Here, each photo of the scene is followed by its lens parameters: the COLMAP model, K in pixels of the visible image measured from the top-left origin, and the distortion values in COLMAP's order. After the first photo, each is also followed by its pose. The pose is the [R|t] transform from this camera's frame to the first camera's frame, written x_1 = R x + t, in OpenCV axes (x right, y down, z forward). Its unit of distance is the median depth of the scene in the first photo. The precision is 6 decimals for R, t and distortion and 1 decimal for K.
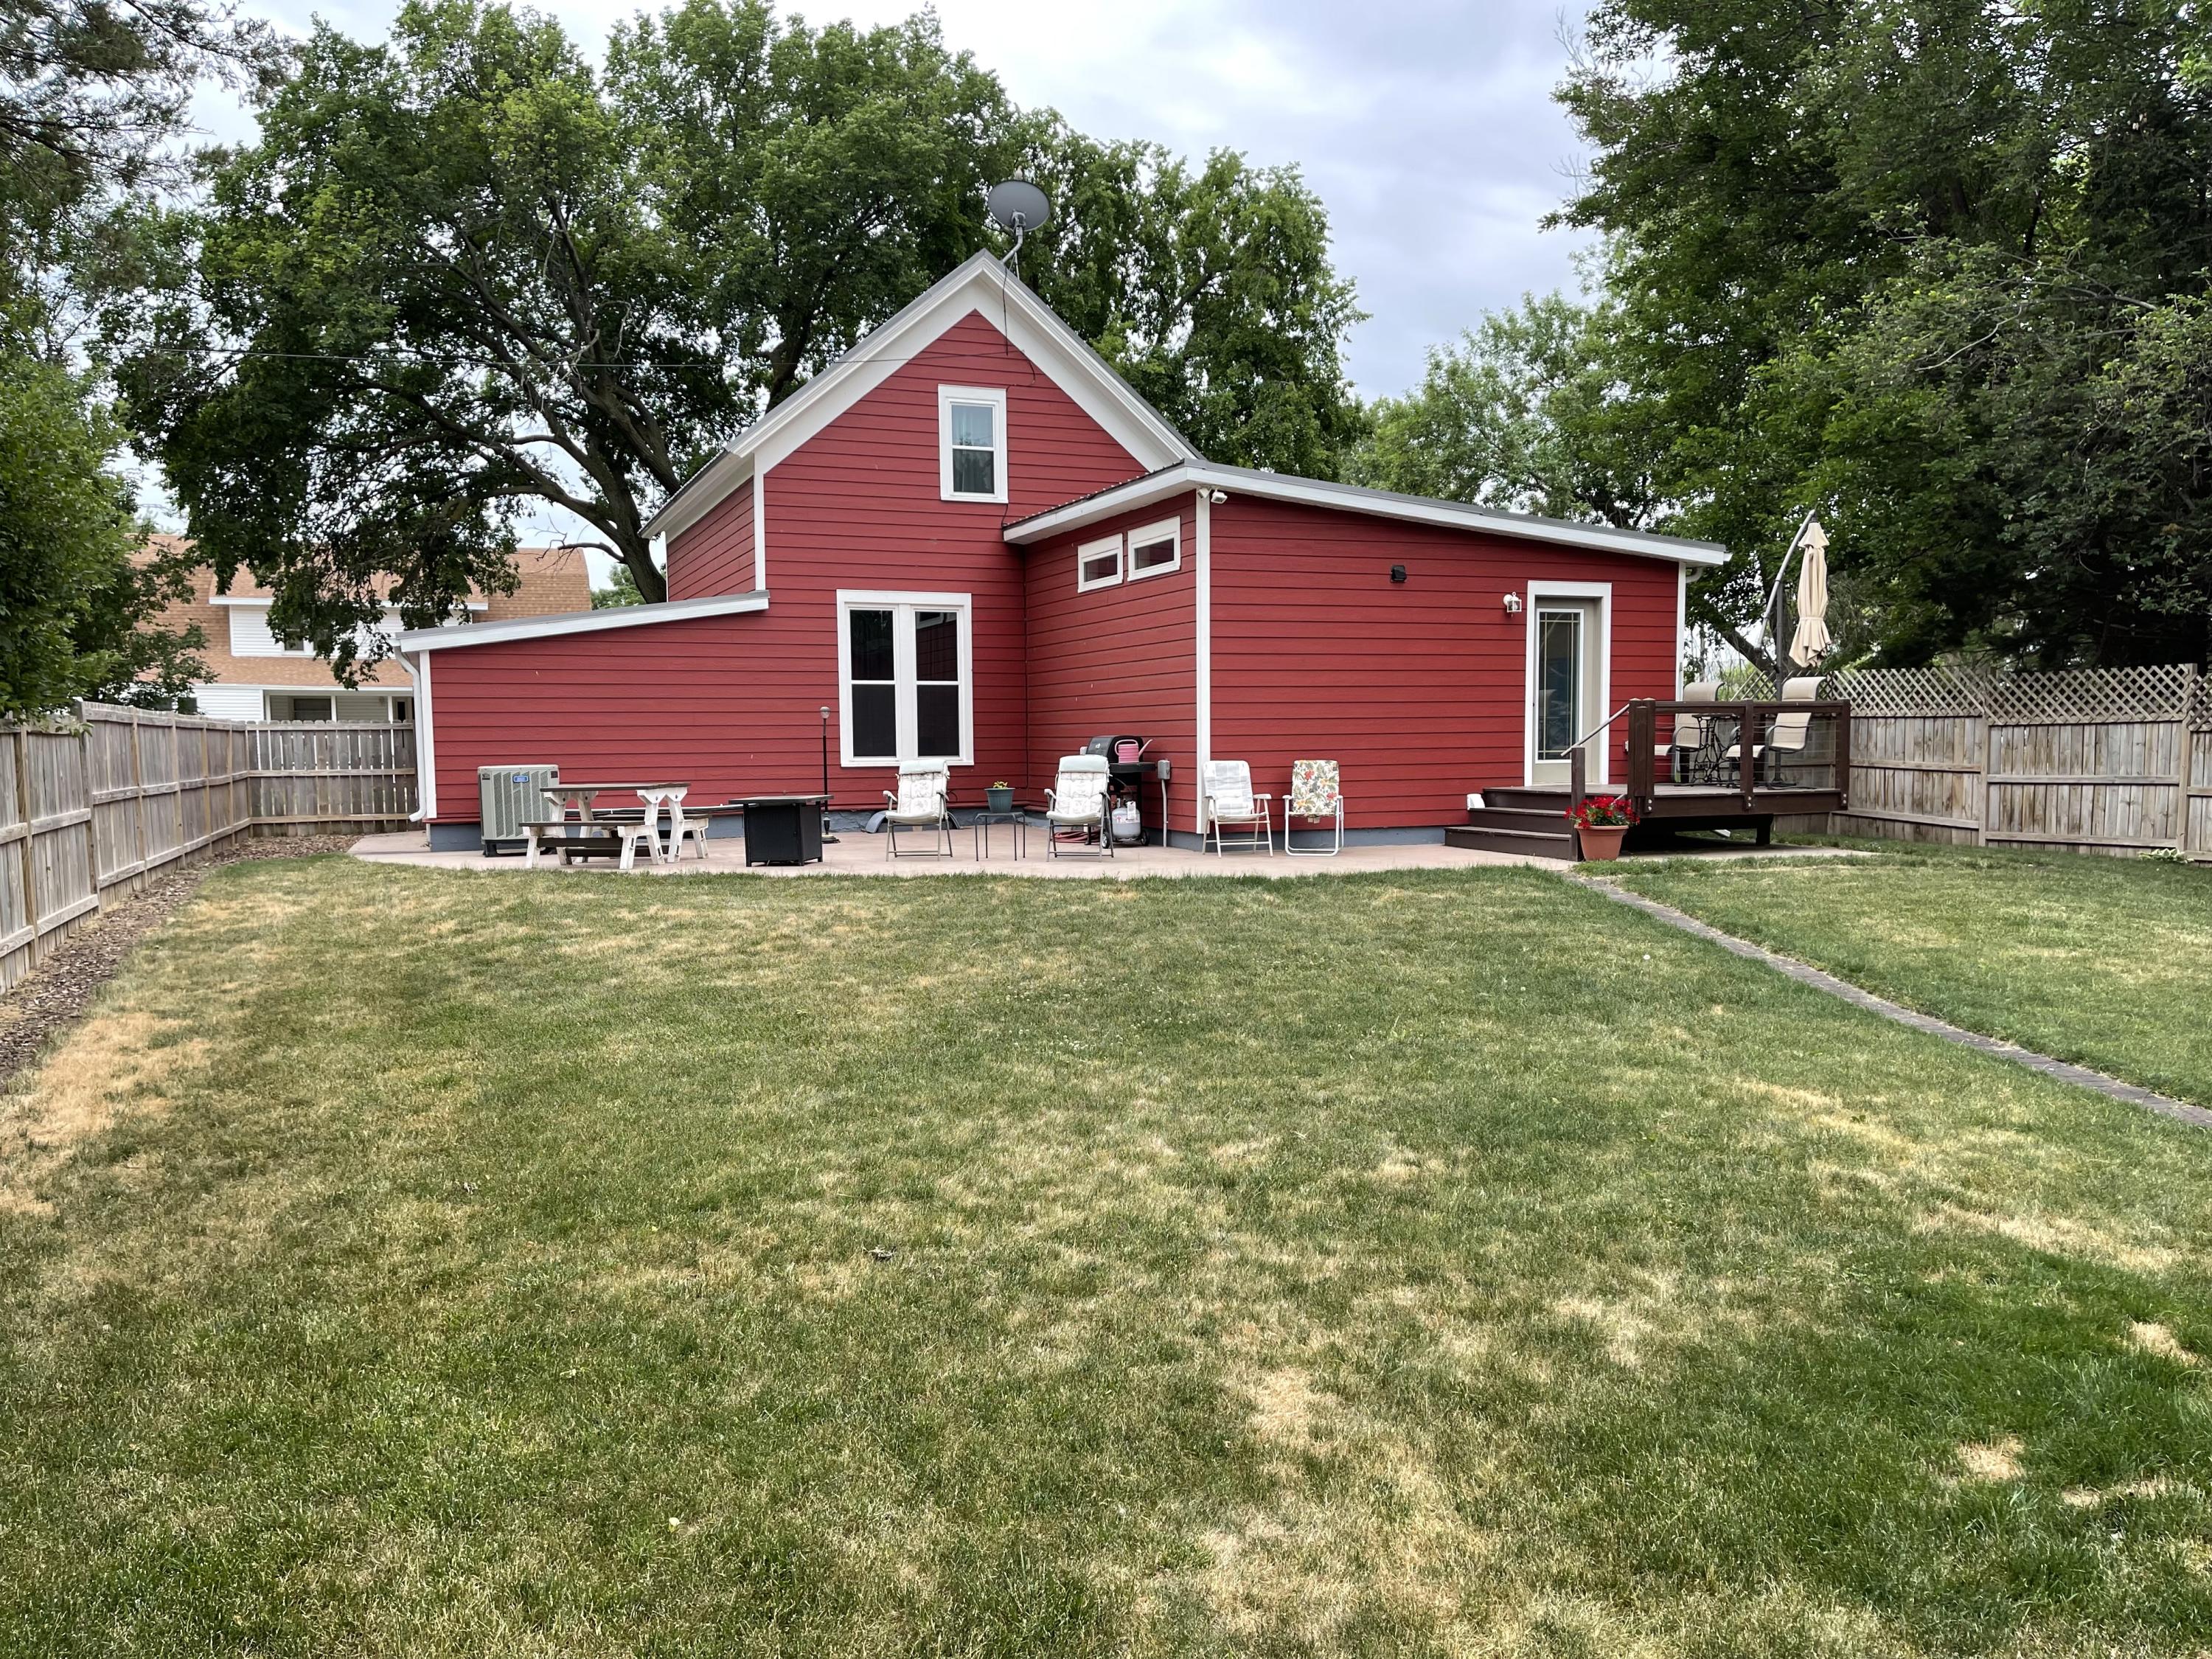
lens RADIAL K [[1669.1, 0, 1117.8], [0, 1669.1, 836.7], [0, 0, 1]] dist [0.087058, -0.117514]
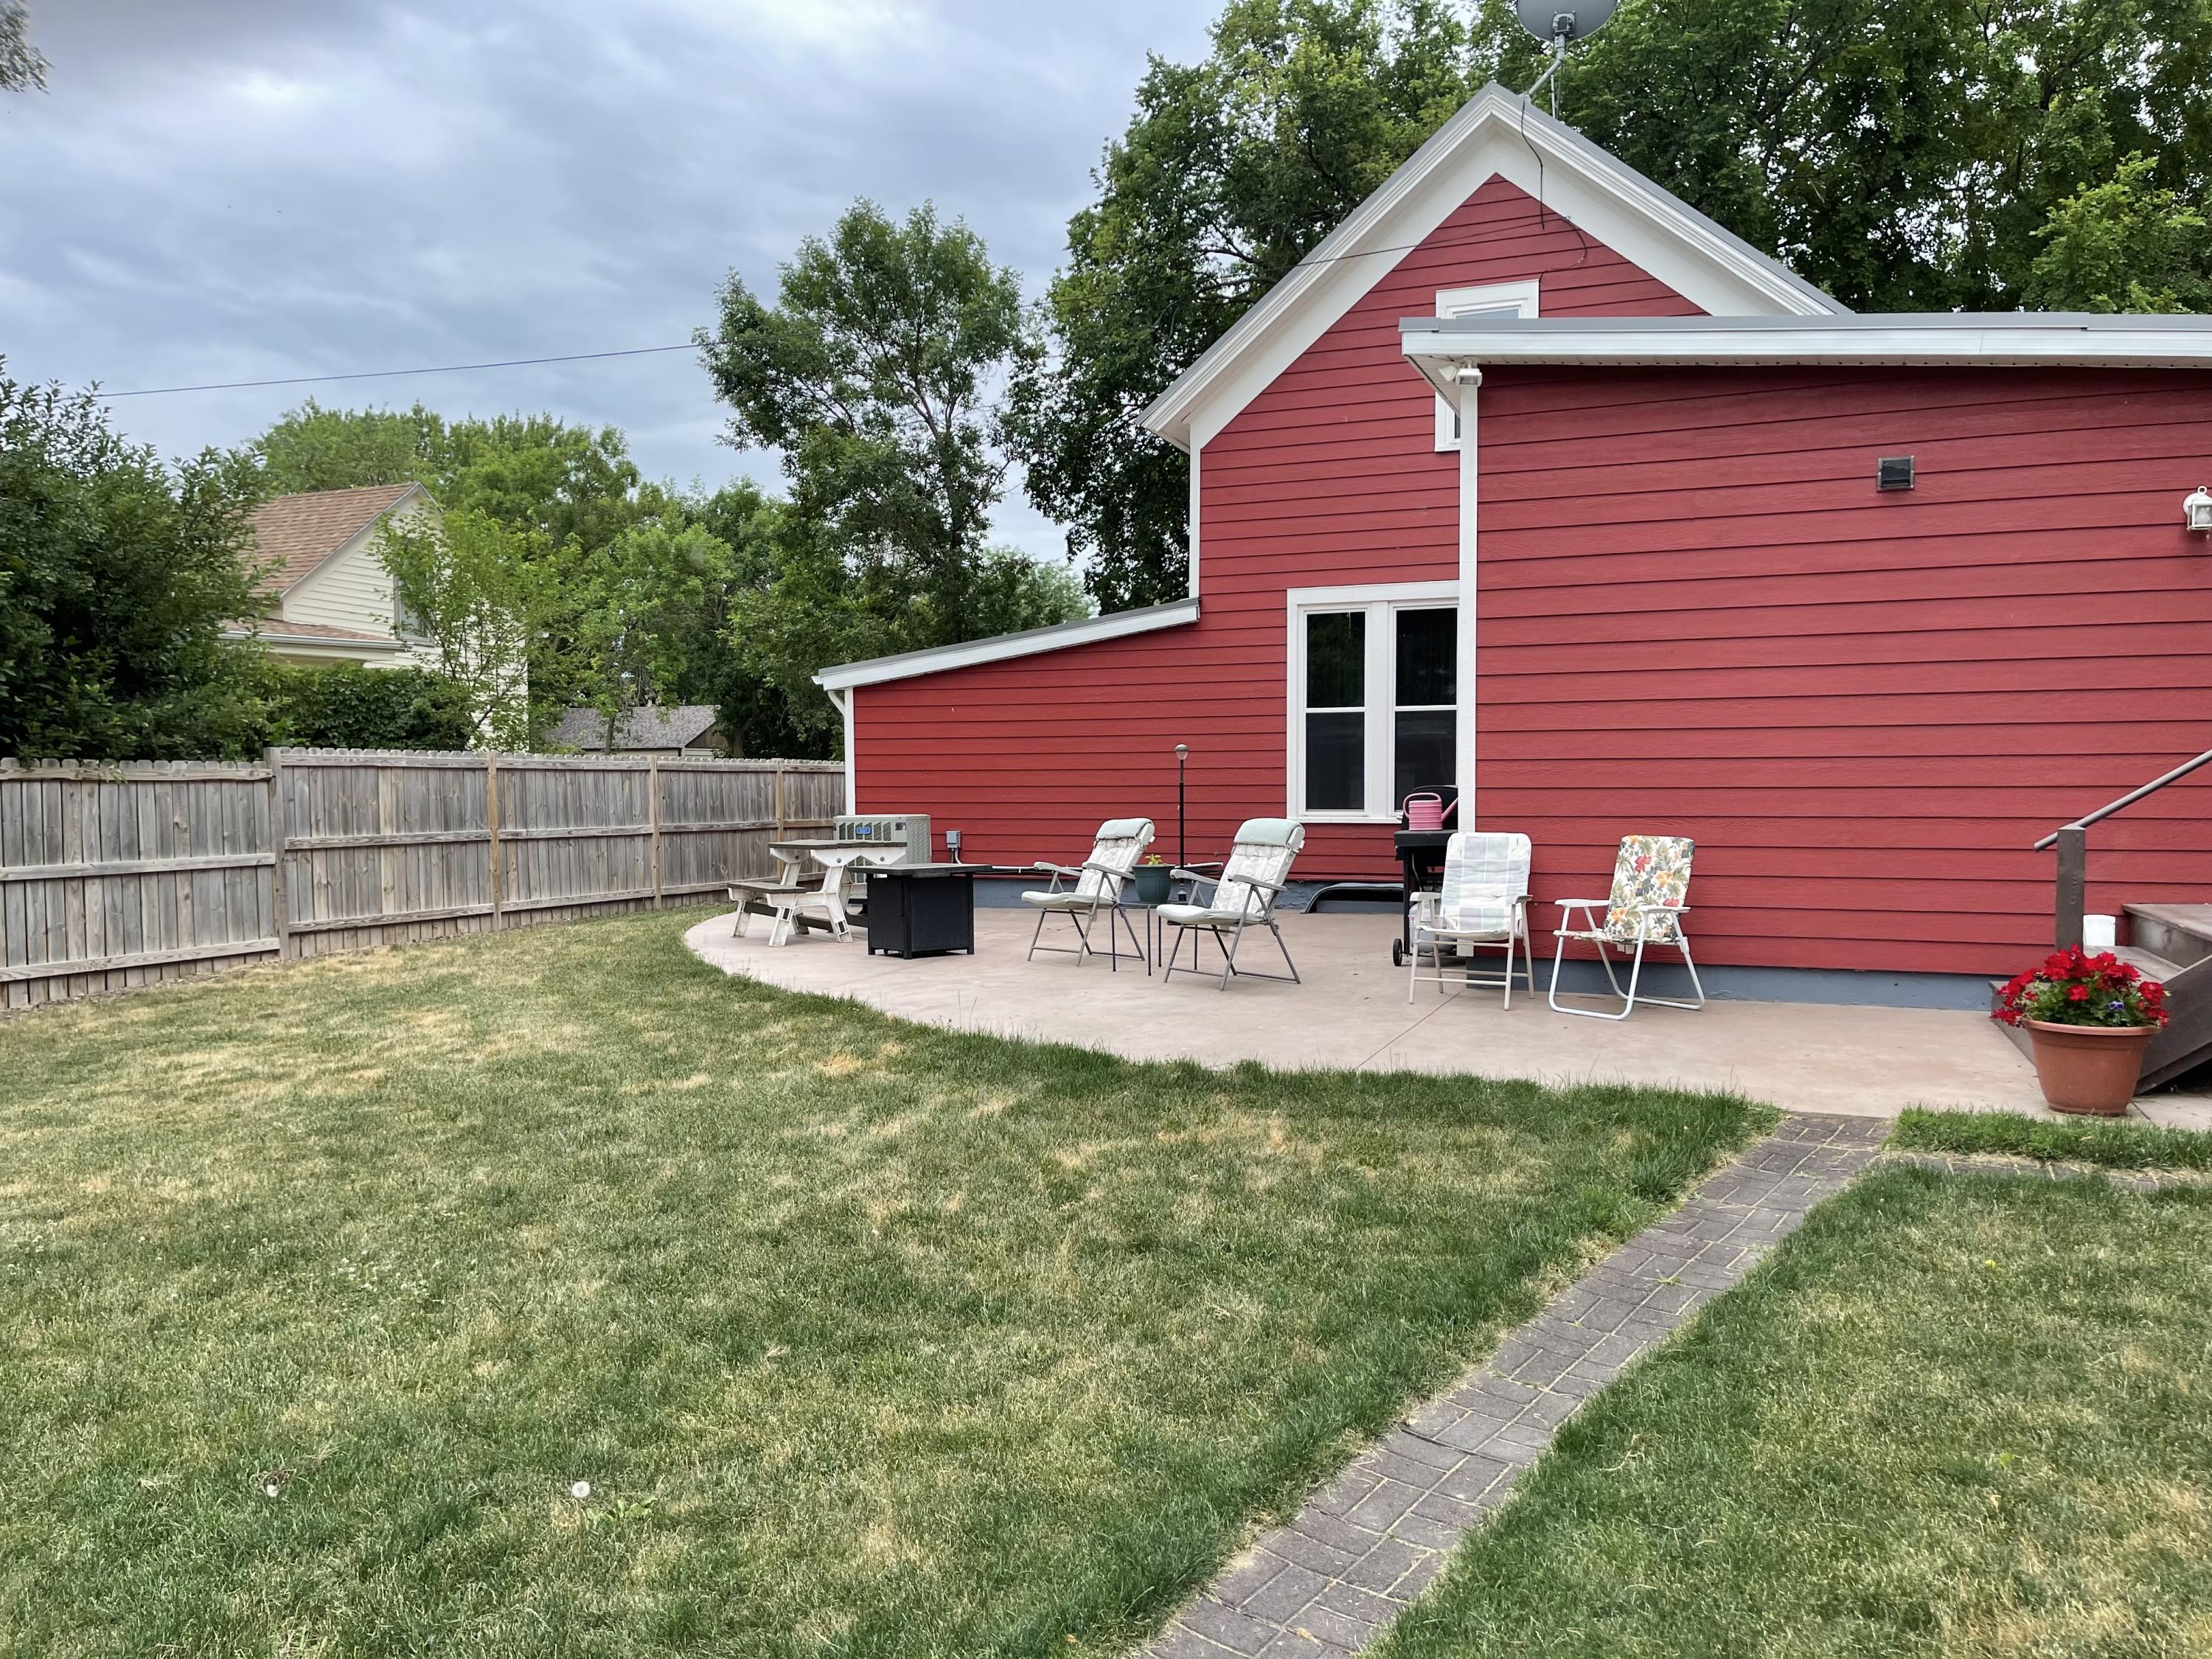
lens RADIAL K [[1683.5, 0, 1106.0], [0, 1683.5, 829.5], [0, 0, 1]] dist [0.070779, -0.093206]
pose [[0.729021, 0.026064, -0.683995, 0.299438], [-0.043091, 0.999040, -0.007859, -0.029823], [0.683133, 0.035203, 0.729445, 0.398050]]
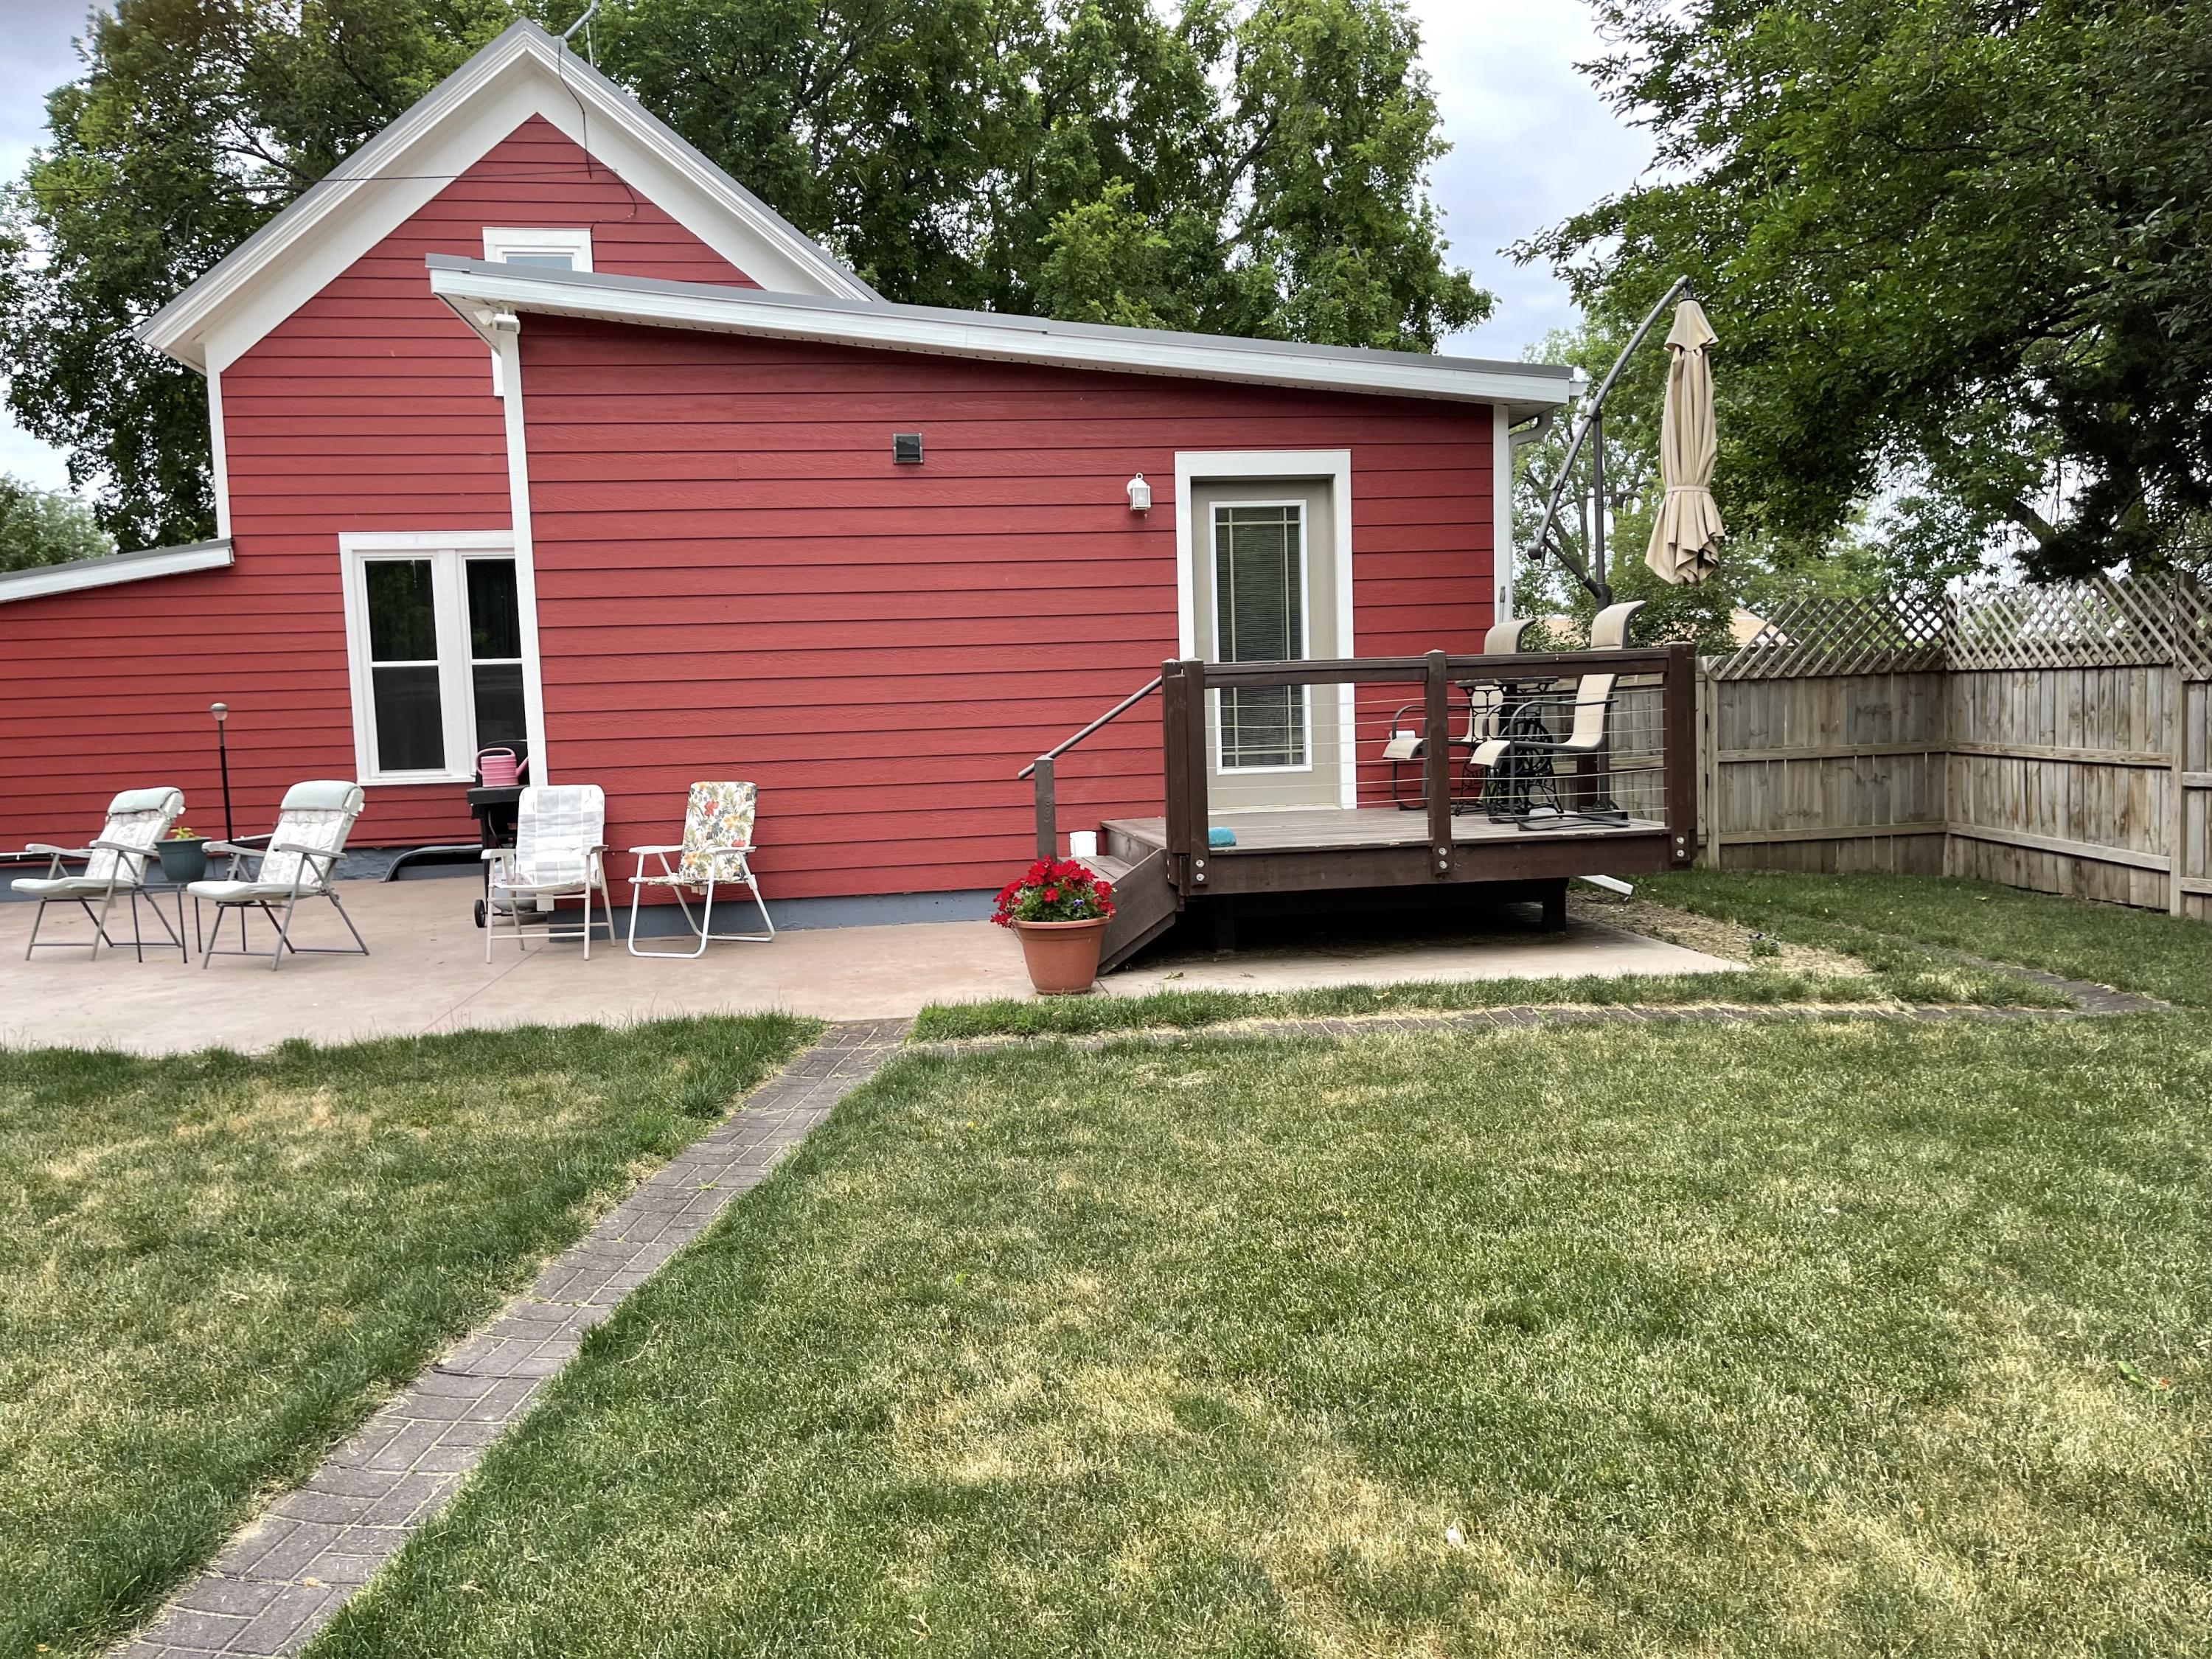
lens RADIAL K [[1684.1, 0, 1106.0], [0, 1684.1, 829.5], [0, 0, 1]] dist [0.090229, -0.116242]
pose [[0.969397, -0.008059, -0.245366, 0.318927], [0.010971, 0.999885, 0.010503, -0.028256], [0.245254, -0.012873, 0.969374, 0.392546]]
